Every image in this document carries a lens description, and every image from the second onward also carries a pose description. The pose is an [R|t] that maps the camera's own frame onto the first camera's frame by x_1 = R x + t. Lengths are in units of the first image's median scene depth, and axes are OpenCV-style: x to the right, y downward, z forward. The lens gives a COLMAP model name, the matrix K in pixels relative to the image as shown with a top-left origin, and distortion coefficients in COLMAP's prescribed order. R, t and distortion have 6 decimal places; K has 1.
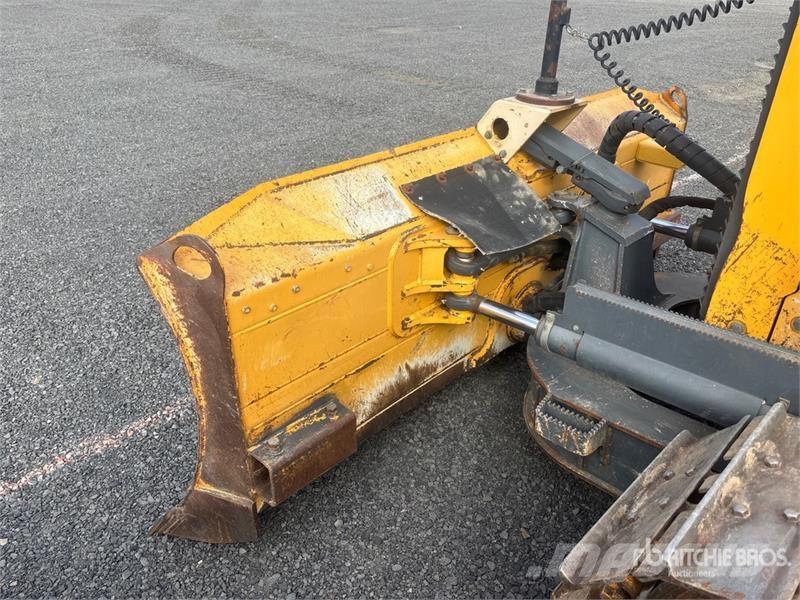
lens RADIAL K [[604.3, 0, 408.6], [0, 604.3, 301.0], [0, 0, 1]] dist [0.048606, -0.051591]
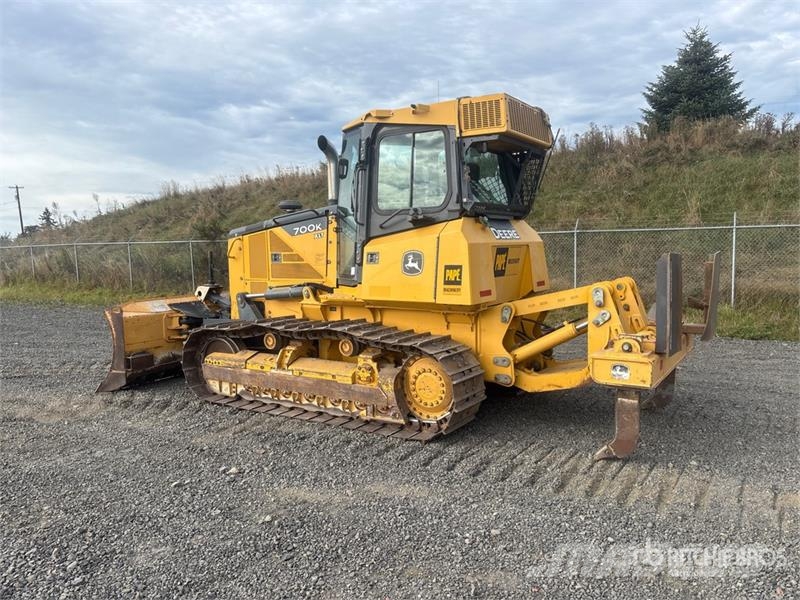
lens RADIAL K [[604.3, 0, 407.5], [0, 604.3, 312.5], [0, 0, 1]] dist [0.048606, -0.051591]
pose [[0.974064, -0.048839, 0.220941, 0.667112], [0.131462, 0.916876, -0.376903, 1.650911], [-0.184168, 0.396173, 0.899516, -3.021199]]
